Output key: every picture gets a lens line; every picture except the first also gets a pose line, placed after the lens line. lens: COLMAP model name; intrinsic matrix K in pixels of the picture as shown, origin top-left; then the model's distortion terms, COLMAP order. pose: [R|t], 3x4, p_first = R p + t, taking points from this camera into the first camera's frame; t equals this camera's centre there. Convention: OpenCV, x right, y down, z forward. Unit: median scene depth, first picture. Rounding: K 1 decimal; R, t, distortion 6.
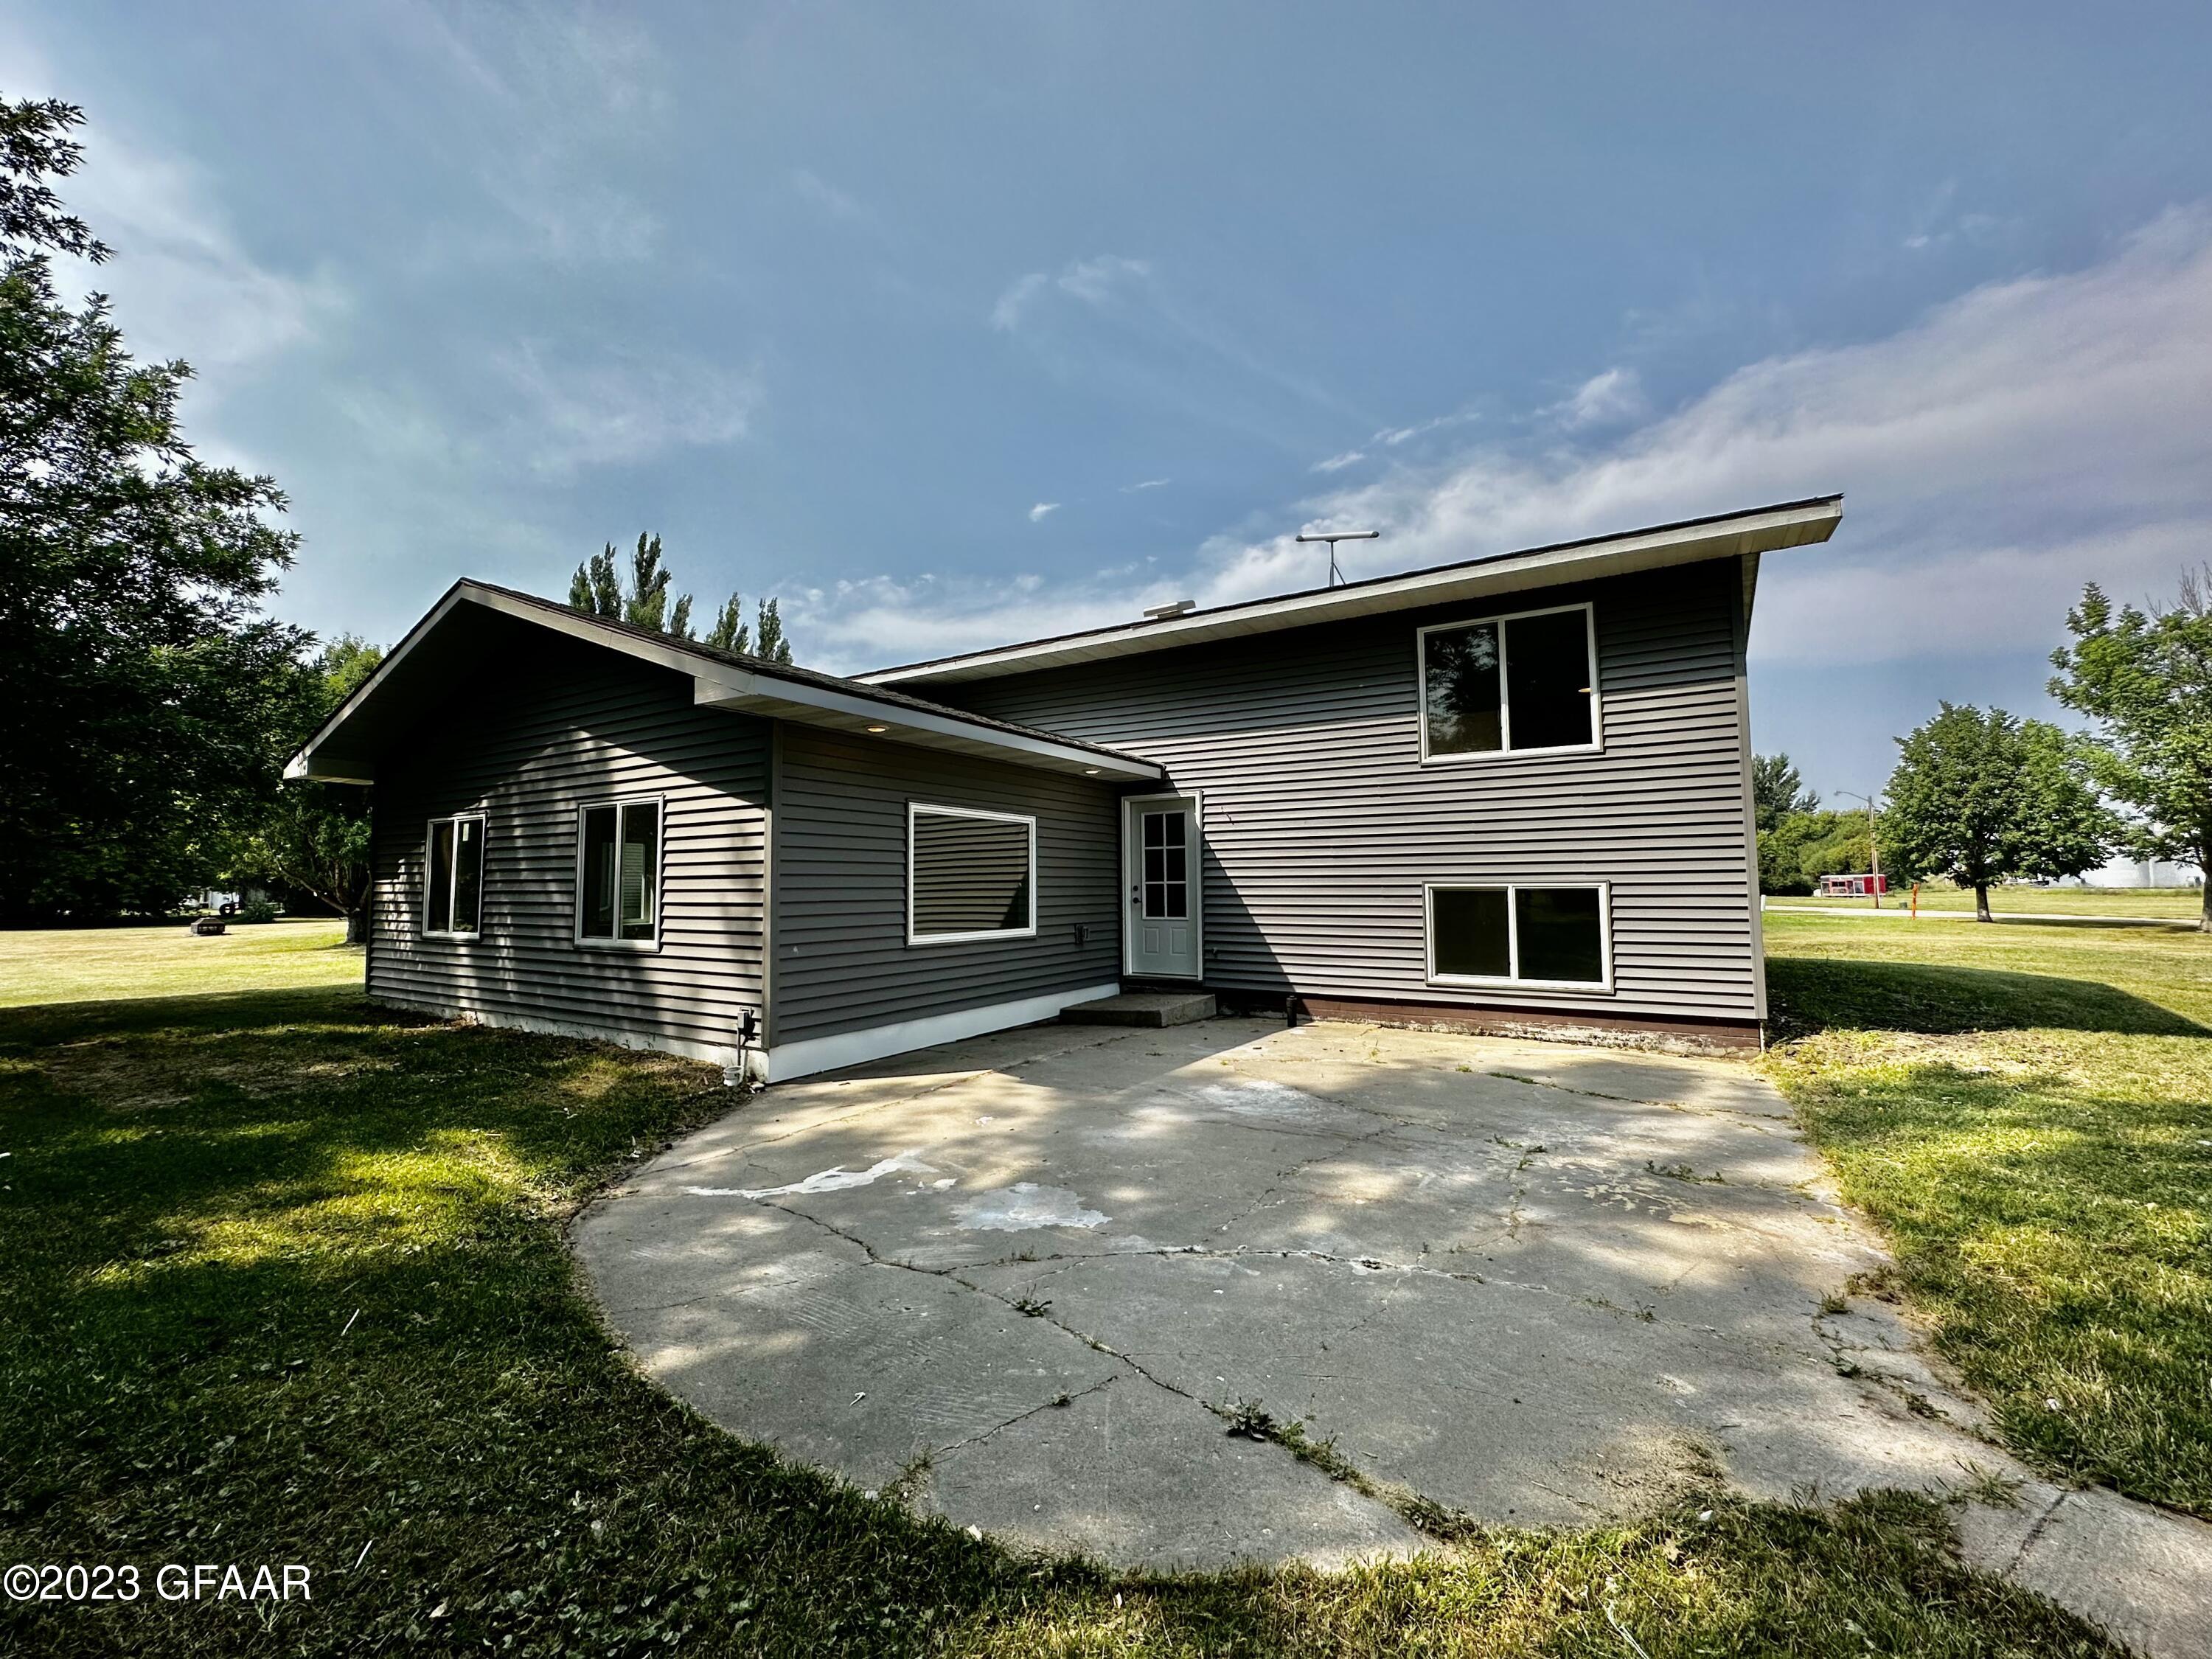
lens RADIAL K [[885.4, 0, 1108.1], [0, 885.4, 816.6], [0, 0, 1]] dist [-0.003057, 0.001076]
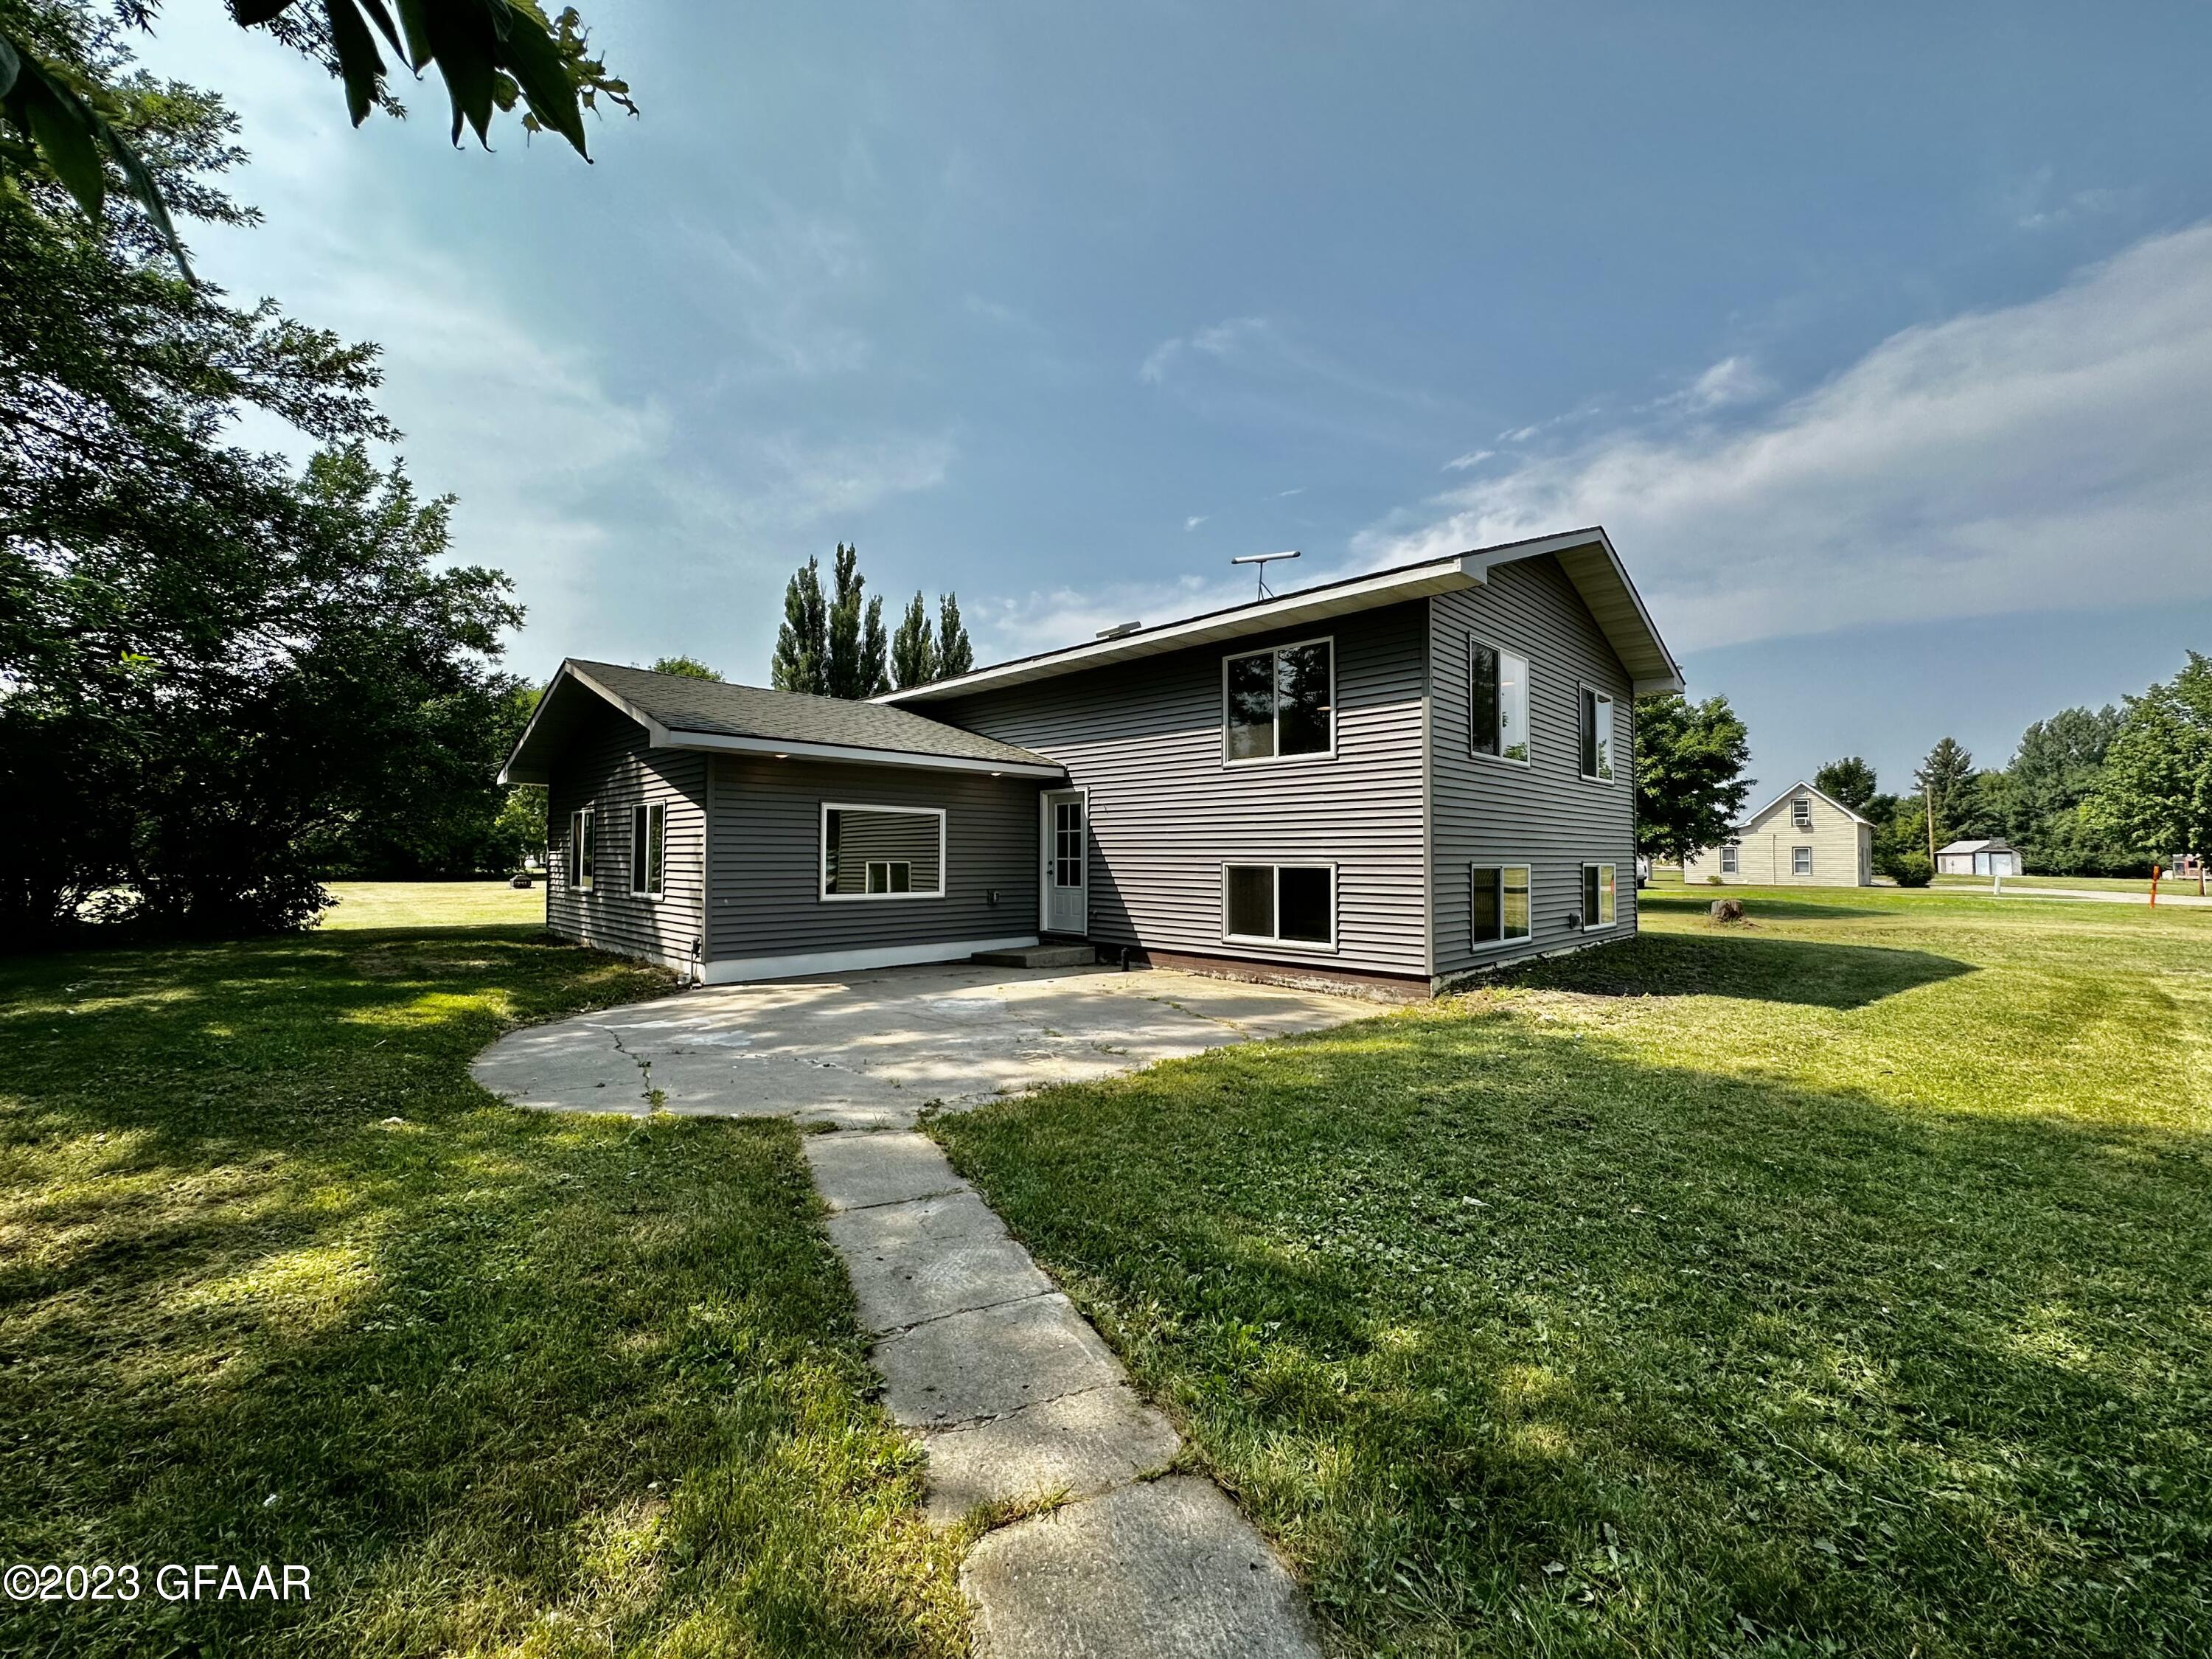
lens RADIAL K [[885.4, 0, 1105.1], [0, 885.4, 817.8], [0, 0, 1]] dist [-0.003057, 0.001076]
pose [[0.971773, 0.000115, -0.235919, 0.411882], [0.008340, 0.999358, 0.034841, -0.027711], [0.235772, -0.035825, 0.971148, -0.215559]]
